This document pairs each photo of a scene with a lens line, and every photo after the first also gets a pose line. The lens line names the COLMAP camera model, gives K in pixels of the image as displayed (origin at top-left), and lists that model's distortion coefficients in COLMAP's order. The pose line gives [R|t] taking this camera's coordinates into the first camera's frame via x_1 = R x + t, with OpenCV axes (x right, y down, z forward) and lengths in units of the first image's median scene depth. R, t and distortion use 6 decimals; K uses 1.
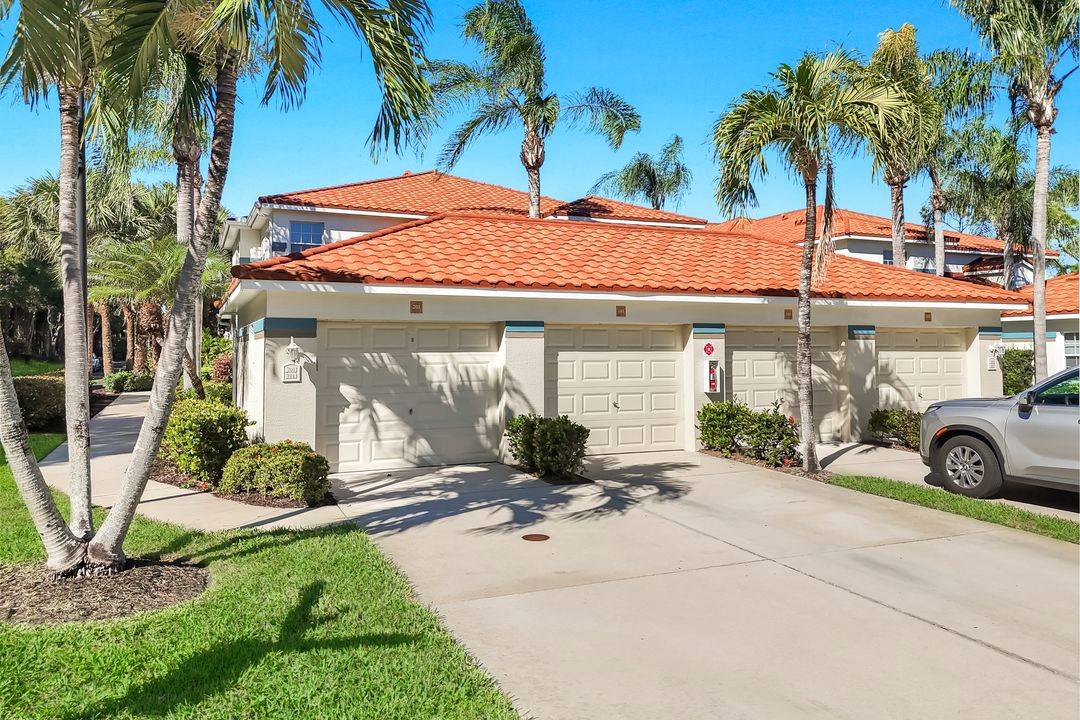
lens RADIAL K [[805.2, 0, 540.0], [0, 805.2, 360.0], [0, 0, 1]] dist [0.091225, -0.096494]
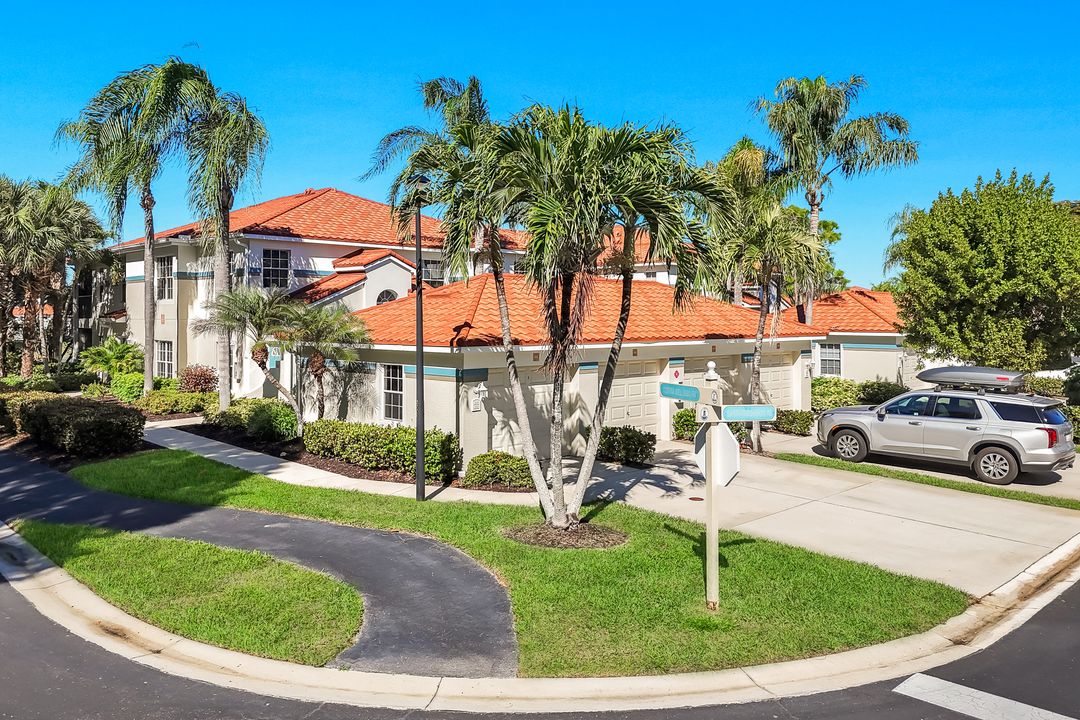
lens RADIAL K [[805.2, 0, 540.0], [0, 805.2, 360.0], [0, 0, 1]] dist [0.091225, -0.096494]
pose [[0.943312, -0.012920, 0.331656, -0.626341], [-0.000544, 0.999181, 0.040471, -0.116770], [-0.331907, -0.038357, 0.942532, -0.420637]]
